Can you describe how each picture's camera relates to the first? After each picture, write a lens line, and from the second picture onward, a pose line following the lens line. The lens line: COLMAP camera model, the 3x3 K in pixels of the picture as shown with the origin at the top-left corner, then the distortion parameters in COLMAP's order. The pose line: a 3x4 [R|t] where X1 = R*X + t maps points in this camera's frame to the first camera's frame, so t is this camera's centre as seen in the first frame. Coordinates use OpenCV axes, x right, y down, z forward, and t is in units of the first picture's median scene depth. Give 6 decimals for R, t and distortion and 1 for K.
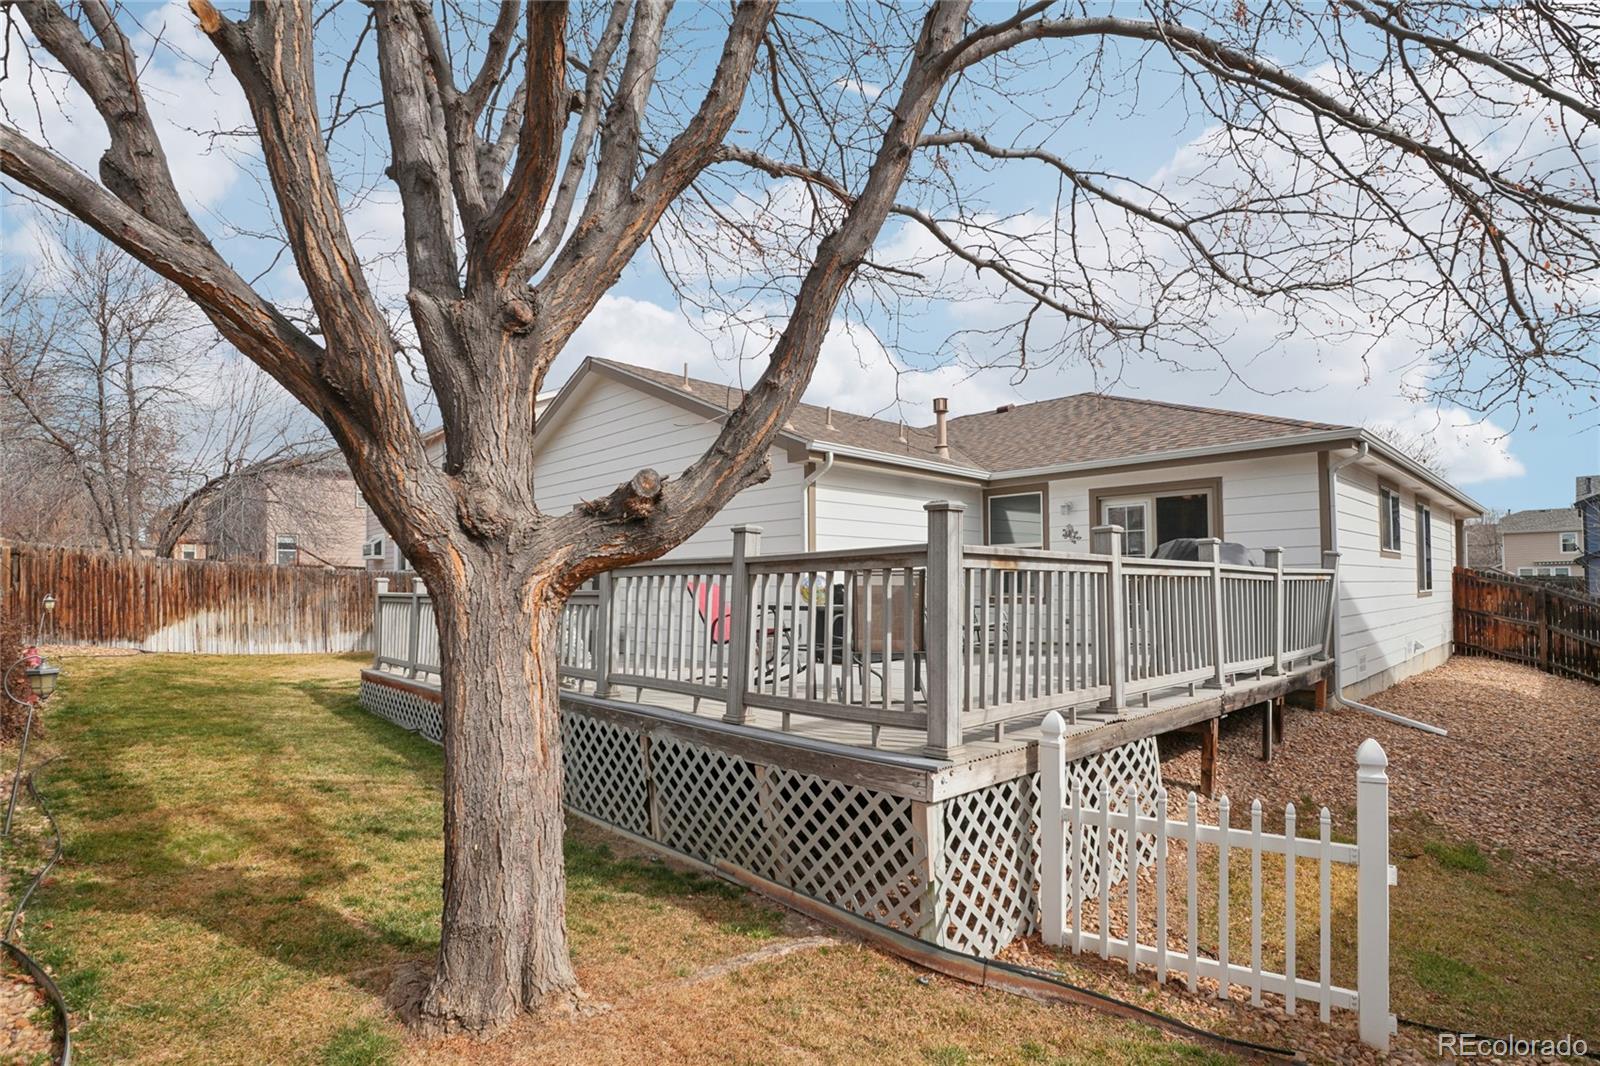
lens RADIAL K [[790.9, 0, 800.6], [0, 790.9, 533.1], [0, 0, 1]] dist [-0.042998, 0.009633]
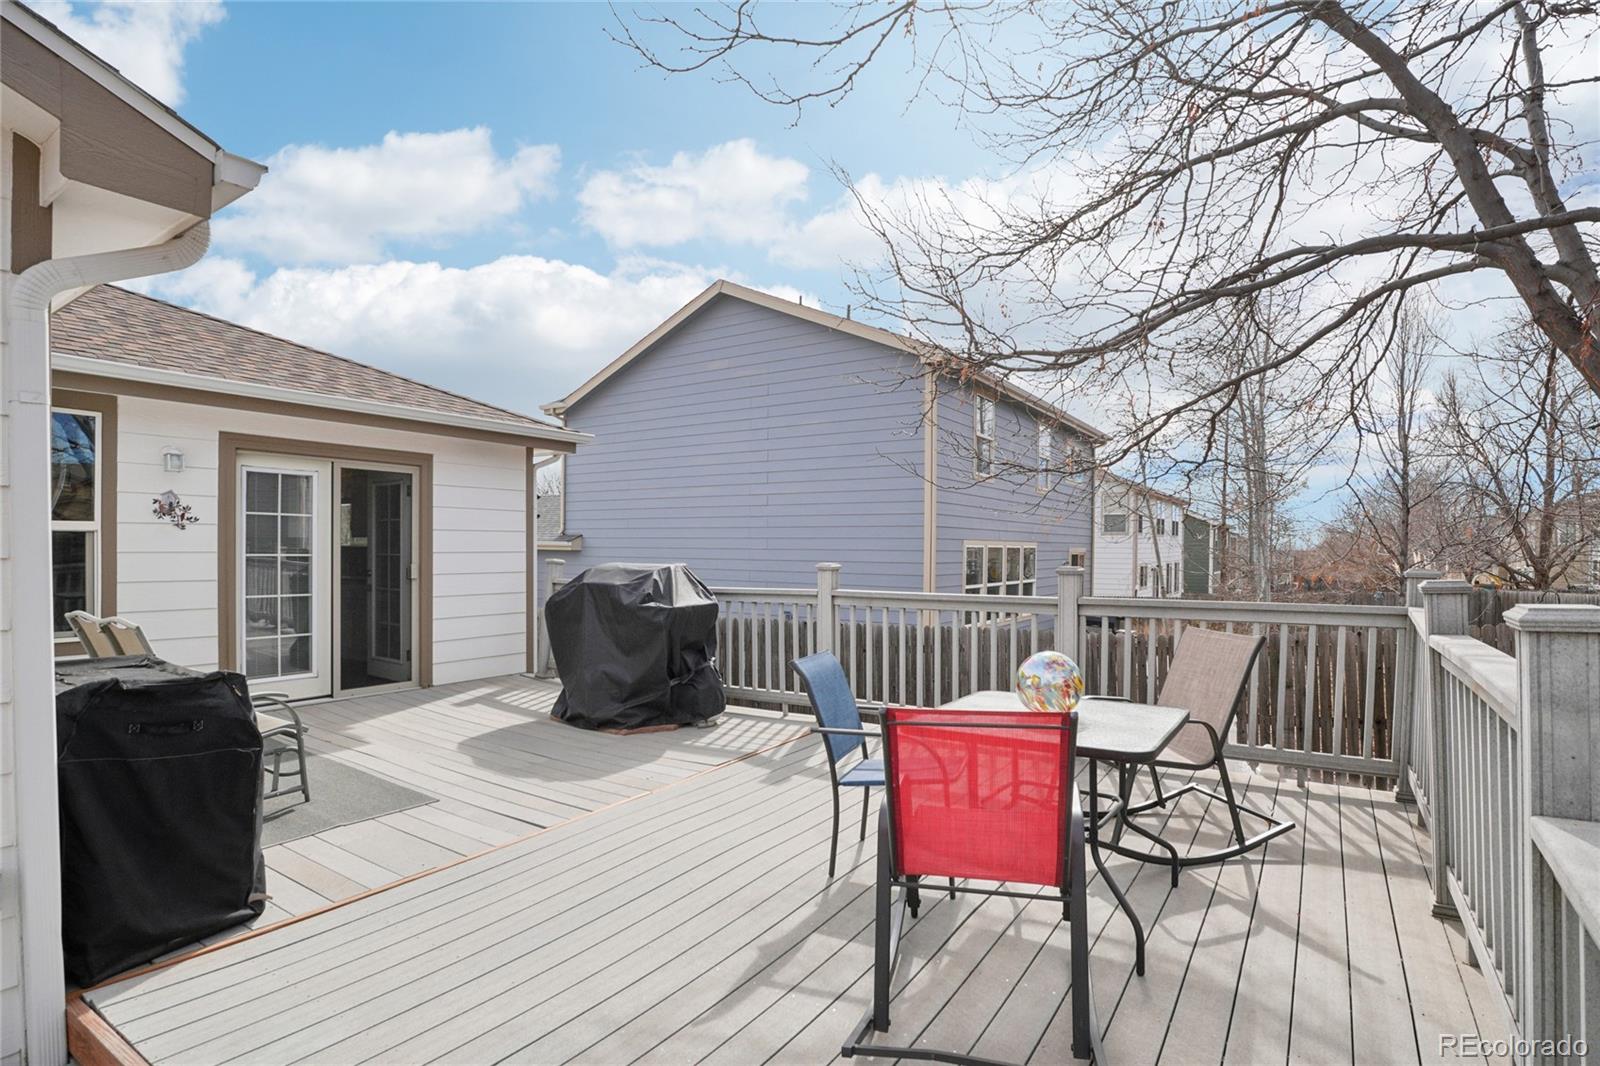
lens RADIAL K [[790.9, 0, 801.9], [0, 790.9, 531.9], [0, 0, 1]] dist [-0.042998, 0.009633]
pose [[-0.218037, 0.022275, 0.975686, -0.227799], [-0.072751, 0.996587, -0.039009, 0.004830], [-0.973225, -0.079487, -0.215672, 0.689093]]
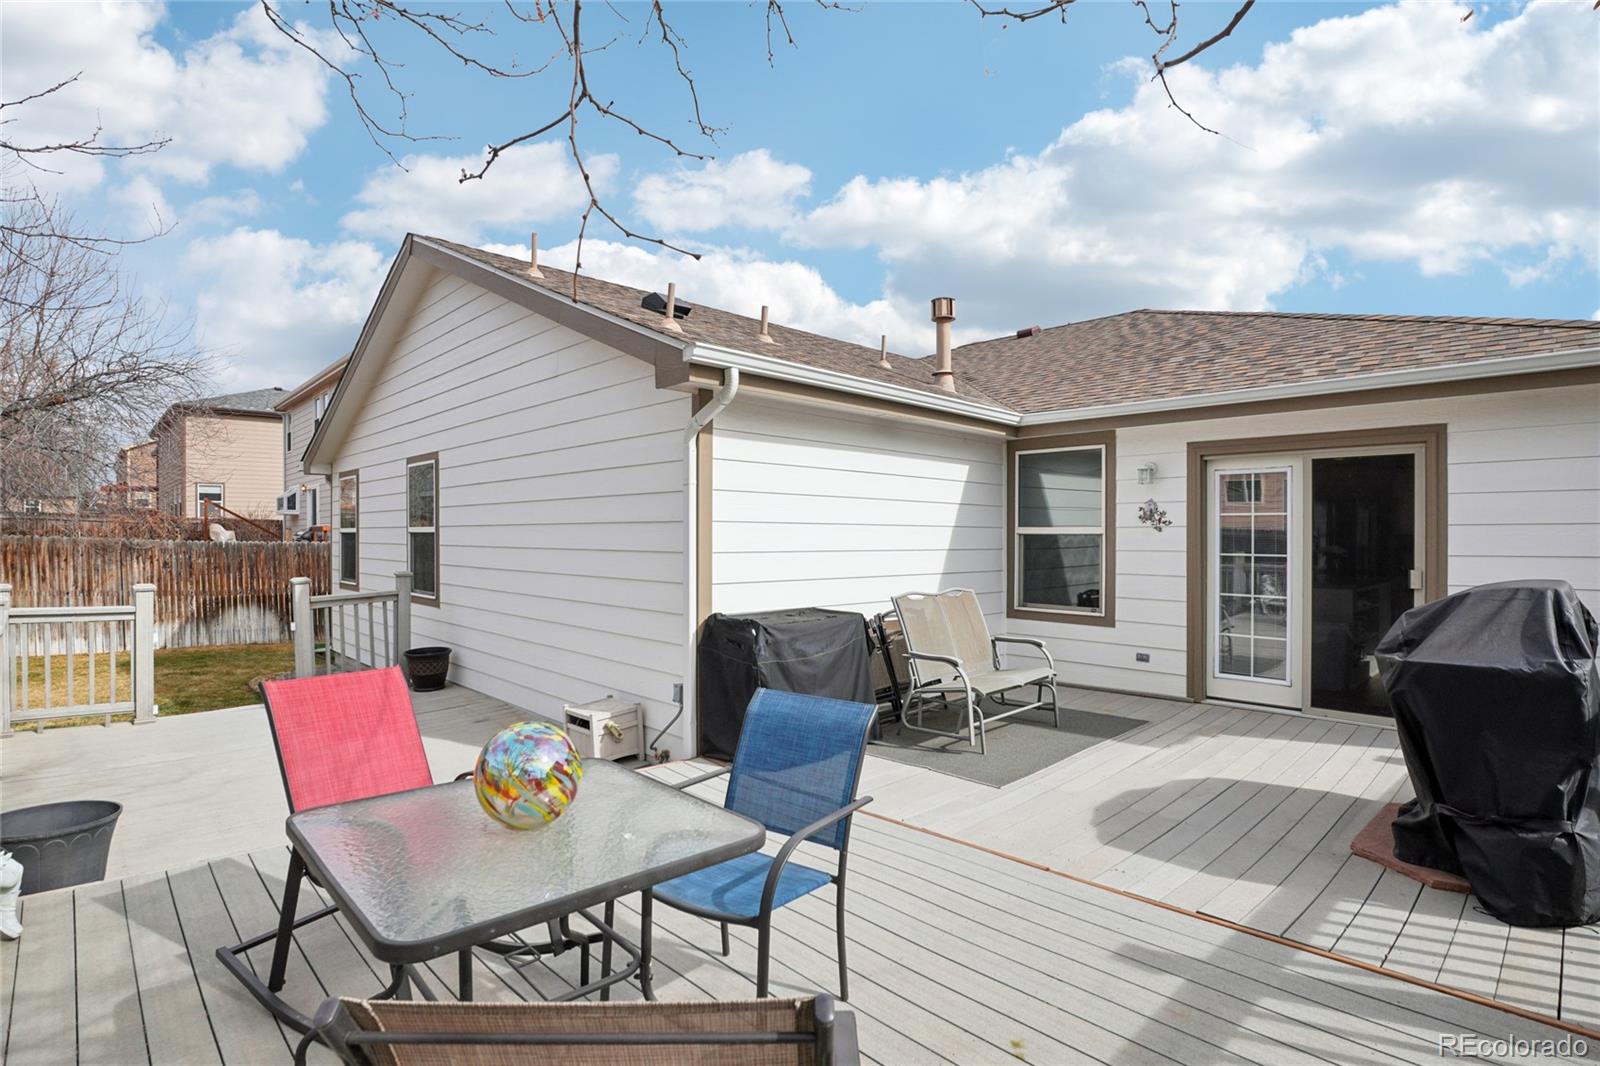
lens RADIAL K [[790.9, 0, 808.6], [0, 790.9, 532.6], [0, 0, 1]] dist [-0.042998, 0.009633]
pose [[0.999921, 0.007266, 0.010274, 0.069348], [-0.007925, 0.997809, 0.065683, -0.023023], [-0.009774, -0.065759, 0.997788, 0.385917]]
